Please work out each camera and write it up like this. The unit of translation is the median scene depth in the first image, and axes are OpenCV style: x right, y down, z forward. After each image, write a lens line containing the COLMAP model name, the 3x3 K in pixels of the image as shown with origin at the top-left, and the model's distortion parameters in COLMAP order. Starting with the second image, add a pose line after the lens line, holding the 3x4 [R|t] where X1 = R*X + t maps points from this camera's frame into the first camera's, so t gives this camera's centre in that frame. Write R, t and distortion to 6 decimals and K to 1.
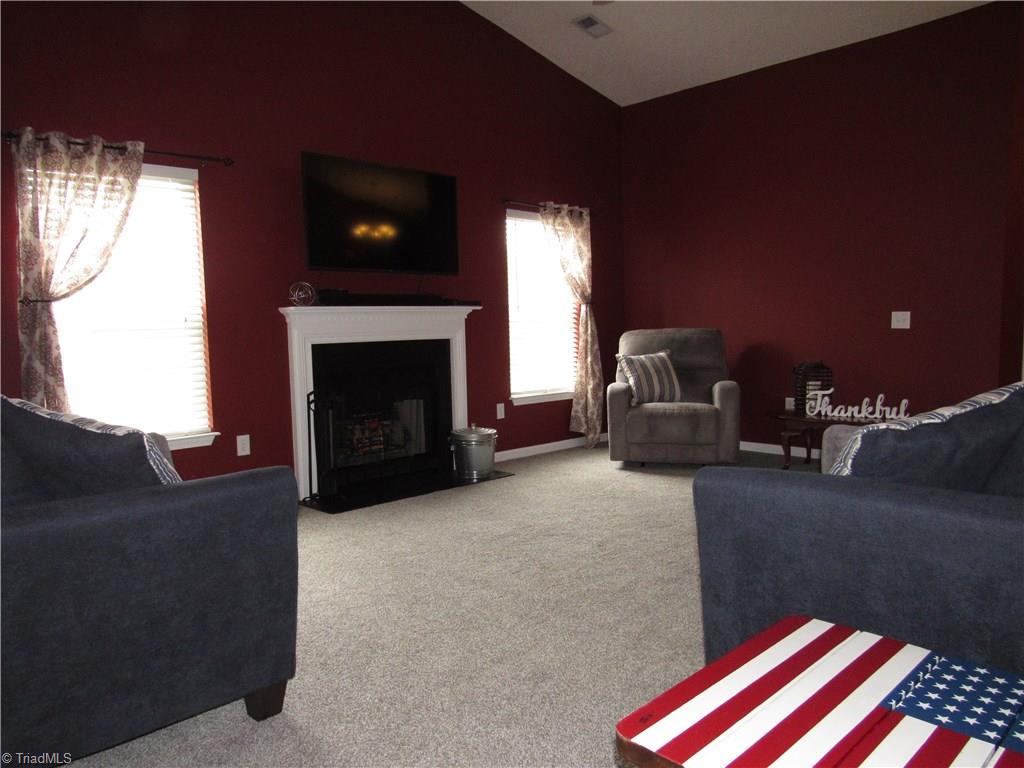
lens RADIAL K [[740.1, 0, 512.0], [0, 740.1, 384.0], [0, 0, 1]] dist [0.000280, -0.000736]
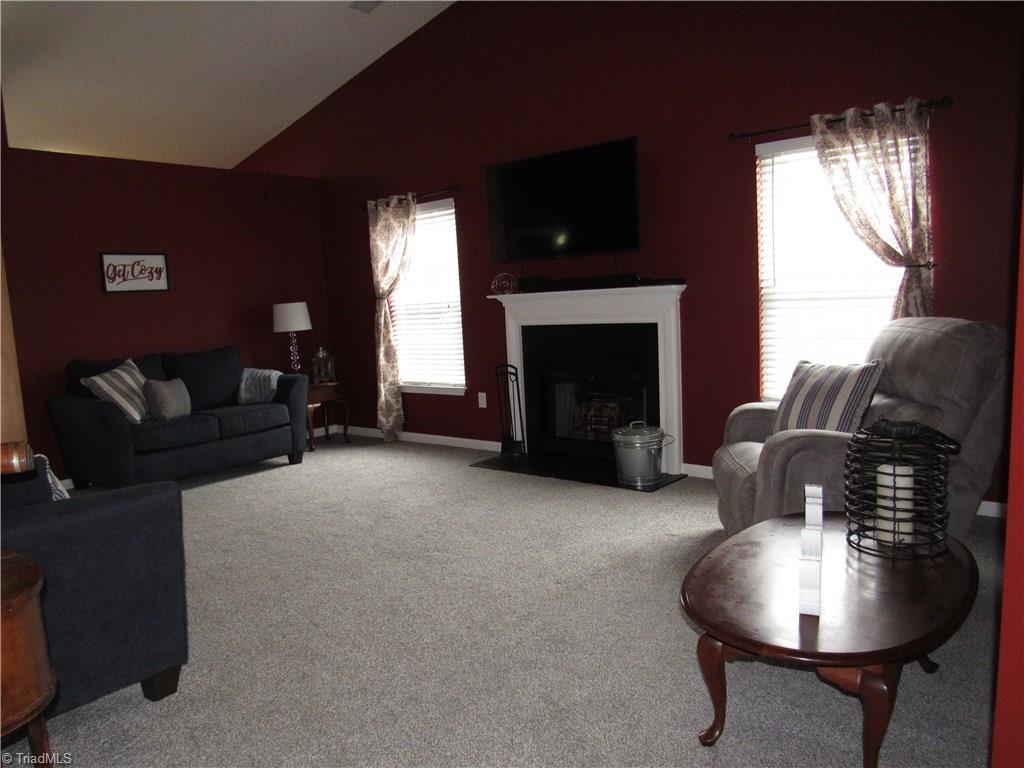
lens RADIAL K [[740.1, 0, 512.0], [0, 740.1, 384.0], [0, 0, 1]] dist [0.000280, -0.000736]
pose [[0.096388, 0.127445, -0.987151, 0.709224], [-0.039622, 0.991474, 0.124134, -0.084295], [0.994555, 0.027148, 0.100616, 0.689225]]
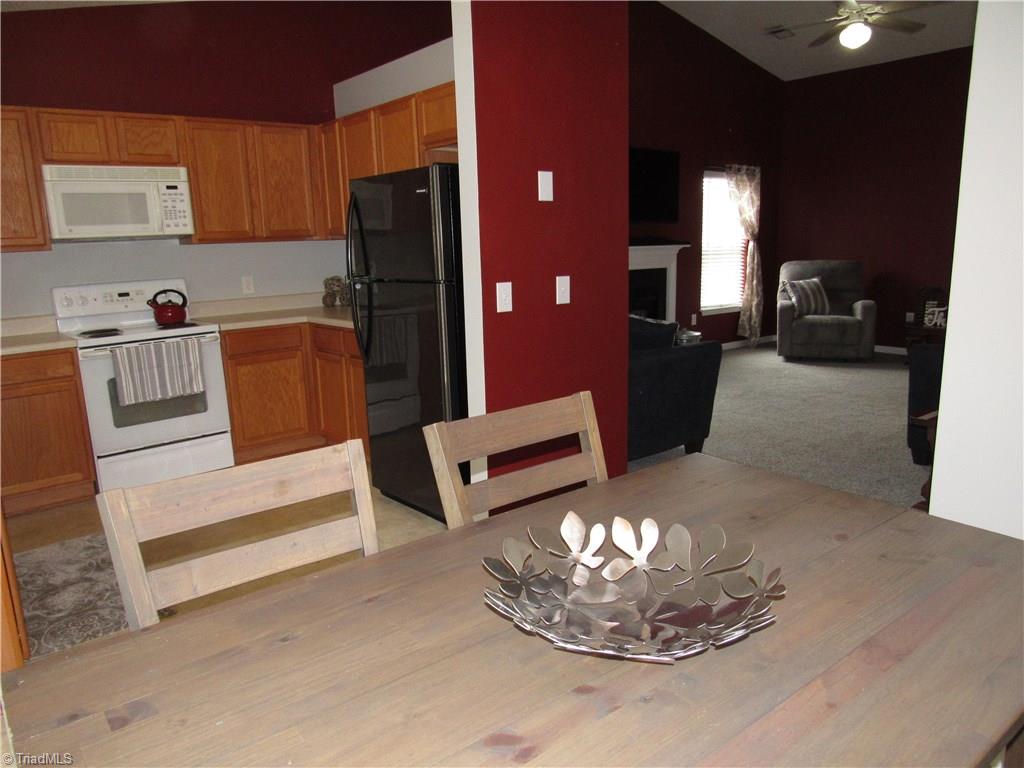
lens RADIAL K [[728.5, 0, 512.0], [0, 728.5, 384.0], [0, 0, 1]] dist [-0.009145, -0.006374]
pose [[0.996064, 0.021307, -0.086042, -0.236193], [-0.010686, 0.992465, 0.122064, -0.006887], [0.087995, -0.120664, 0.988786, -0.401984]]
